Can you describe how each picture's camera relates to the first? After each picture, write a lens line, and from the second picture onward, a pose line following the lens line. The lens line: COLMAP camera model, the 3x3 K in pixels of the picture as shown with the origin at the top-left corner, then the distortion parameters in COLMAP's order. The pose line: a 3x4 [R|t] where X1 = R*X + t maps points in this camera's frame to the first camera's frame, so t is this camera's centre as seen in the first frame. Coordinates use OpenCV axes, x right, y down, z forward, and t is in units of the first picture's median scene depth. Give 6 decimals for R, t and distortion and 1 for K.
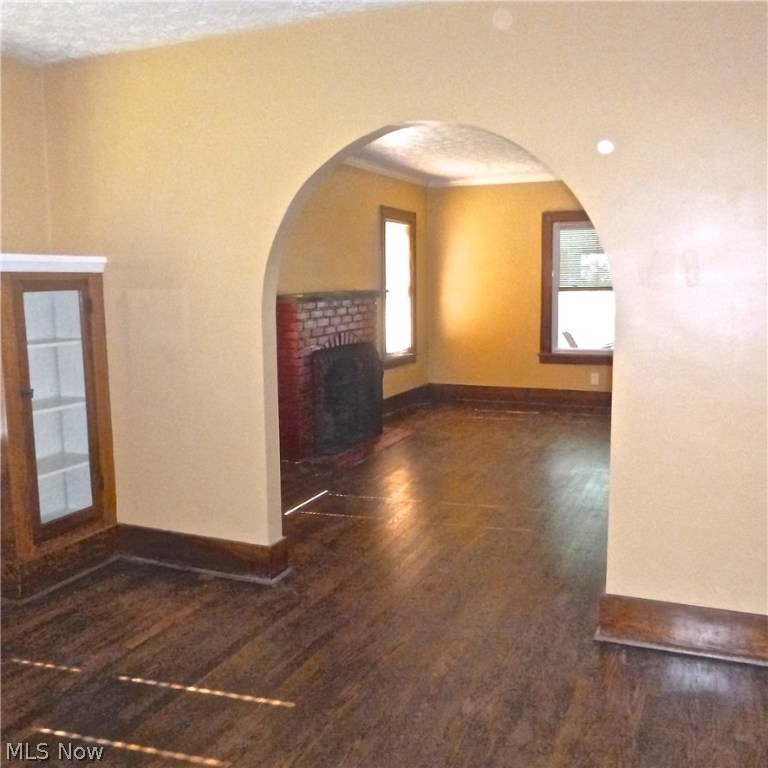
lens RADIAL K [[782.3, 0, 384.9], [0, 782.3, 366.6], [0, 0, 1]] dist [-0.003899, -0.025403]
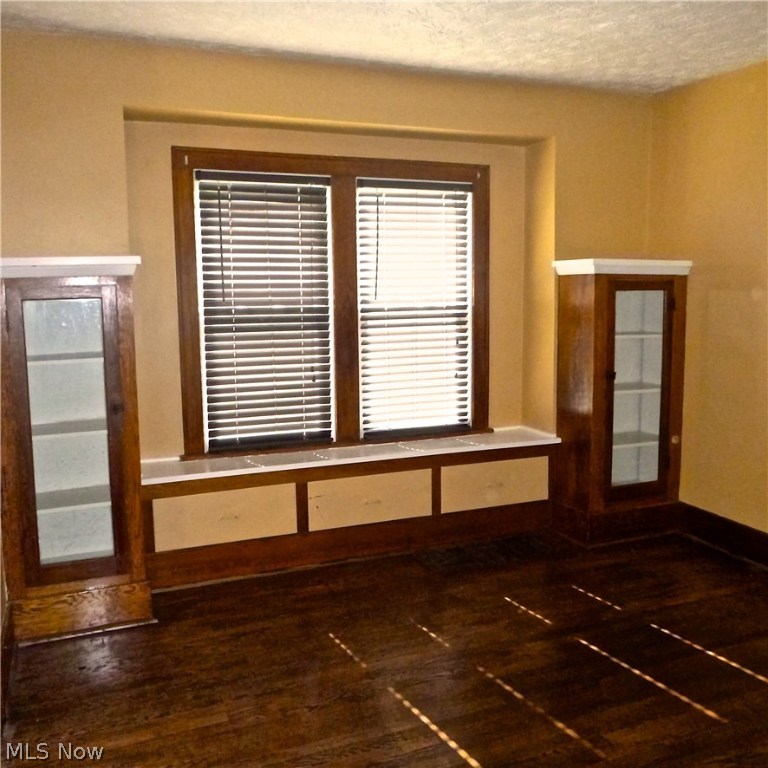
lens RADIAL K [[782.3, 0, 384.9], [0, 782.3, 366.6], [0, 0, 1]] dist [-0.003899, -0.025403]
pose [[0.716756, 0.087599, -0.691800, 0.117888], [-0.088293, 0.995494, 0.034577, 0.009776], [0.691712, 0.036298, 0.721261, -0.101031]]
